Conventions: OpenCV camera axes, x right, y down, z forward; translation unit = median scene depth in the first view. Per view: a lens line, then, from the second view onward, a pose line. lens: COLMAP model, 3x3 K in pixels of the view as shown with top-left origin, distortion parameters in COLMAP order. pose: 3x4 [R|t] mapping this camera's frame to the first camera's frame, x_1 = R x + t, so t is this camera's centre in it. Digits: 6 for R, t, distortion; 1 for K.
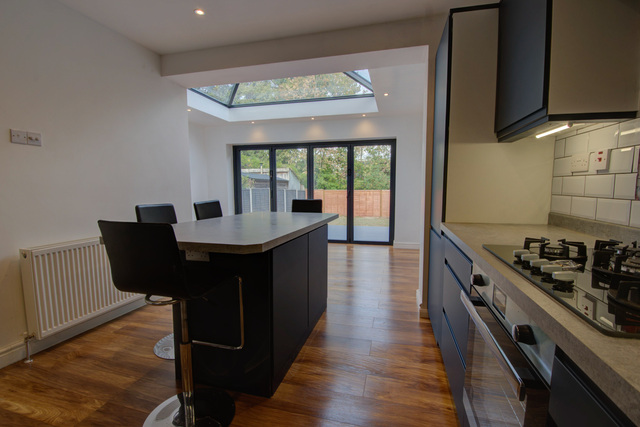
lens RADIAL K [[279.0, 0, 320.0], [0, 279.0, 213.5], [0, 0, 1]] dist [0.000557, -0.022949]
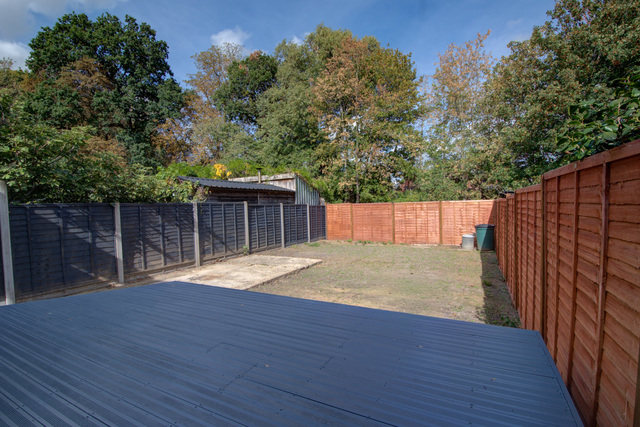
lens RADIAL K [[292.9, 0, 327.2], [0, 292.9, 215.3], [0, 0, 1]] dist [0.013099, -0.028181]
pose [[0.982233, -0.019533, -0.186648, 0.096194], [0.008912, 0.998302, -0.057573, -0.017024], [0.187455, 0.054886, 0.980739, 0.313481]]
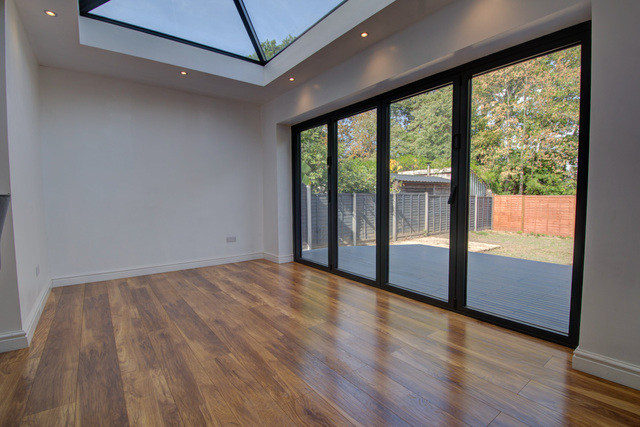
lens RADIAL K [[292.9, 0, 327.2], [0, 292.9, 215.3], [0, 0, 1]] dist [0.013099, -0.028181]
pose [[0.800481, 0.034875, -0.598343, 0.065592], [-0.049982, 0.998713, -0.008657, -0.007588], [0.597270, 0.036837, 0.801194, 0.161799]]
